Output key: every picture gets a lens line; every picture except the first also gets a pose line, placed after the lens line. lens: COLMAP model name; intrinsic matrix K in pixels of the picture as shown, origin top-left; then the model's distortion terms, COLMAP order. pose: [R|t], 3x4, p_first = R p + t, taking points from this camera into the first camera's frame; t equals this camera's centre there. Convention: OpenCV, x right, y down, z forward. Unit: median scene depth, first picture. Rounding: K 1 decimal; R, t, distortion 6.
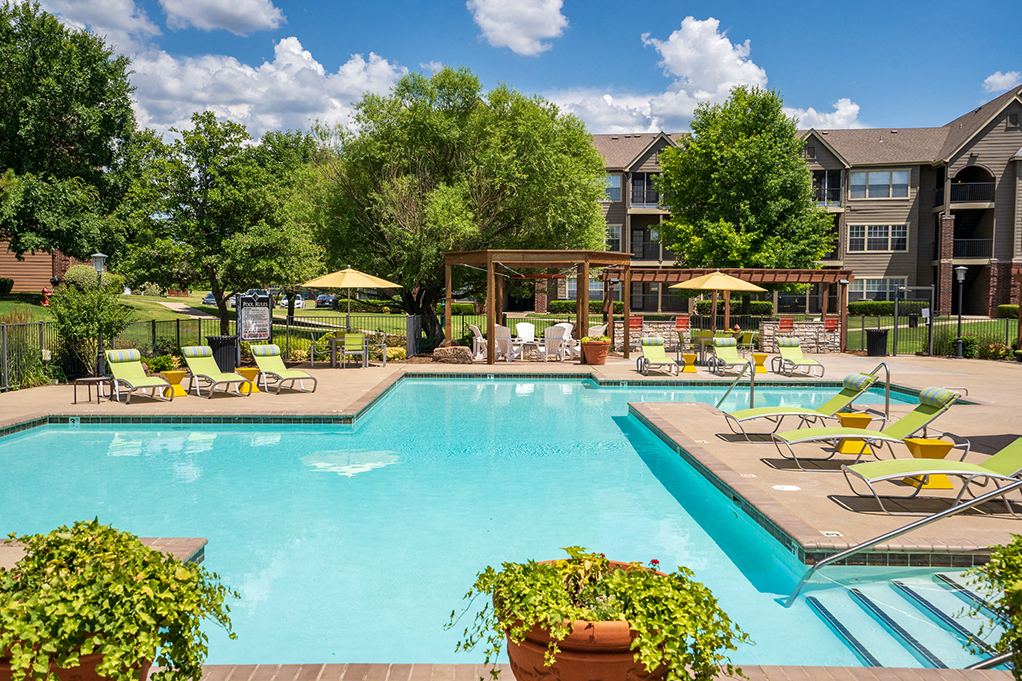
lens RADIAL K [[932.0, 0, 501.9], [0, 932.0, 341.3], [0, 0, 1]] dist [0.038996, 0.019342]
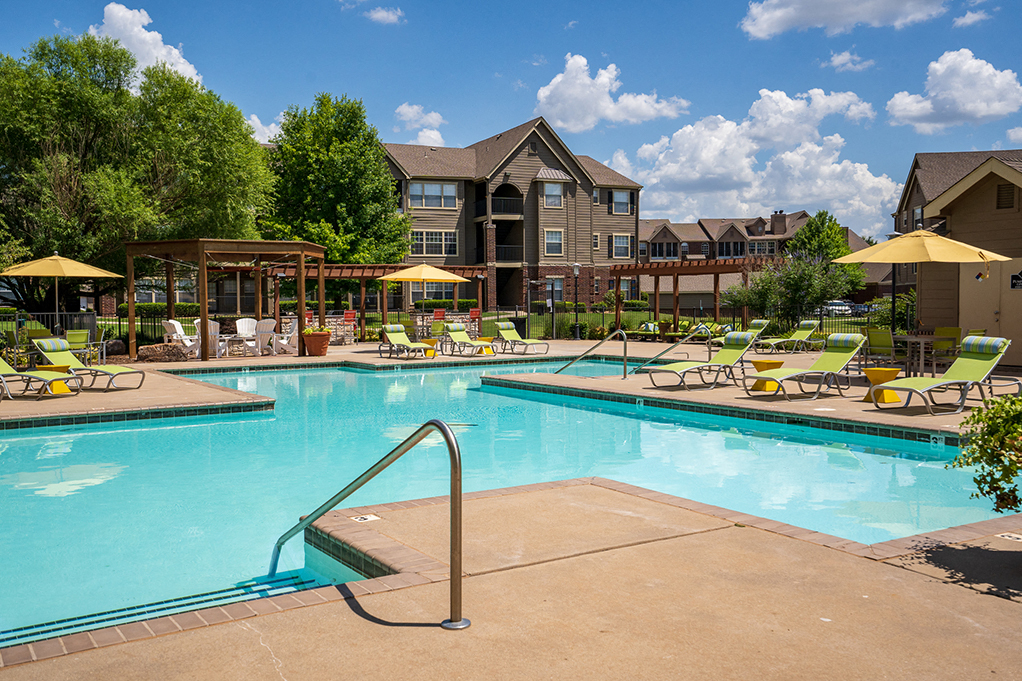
lens RADIAL K [[932.0, 0, 504.9], [0, 932.0, 335.9], [0, 0, 1]] dist [0.038996, 0.019342]
pose [[0.851780, -0.032387, 0.522898, -0.131764], [0.039691, 0.999208, -0.002766, 0.007465], [-0.522394, 0.023110, 0.852391, 0.020269]]
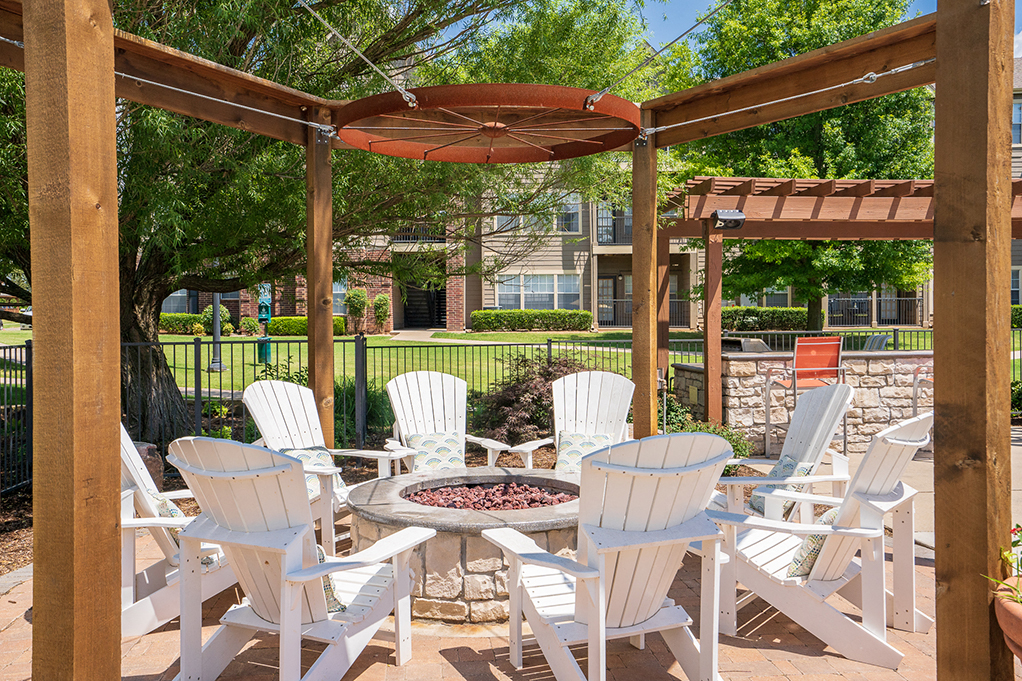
lens RADIAL K [[932.0, 0, 514.2], [0, 932.0, 334.9], [0, 0, 1]] dist [0.038996, 0.019342]
pose [[0.993366, -0.014768, 0.114045, 0.011886], [0.017705, 0.999536, -0.024784, -0.014421], [-0.113626, 0.026639, 0.993166, 0.474162]]
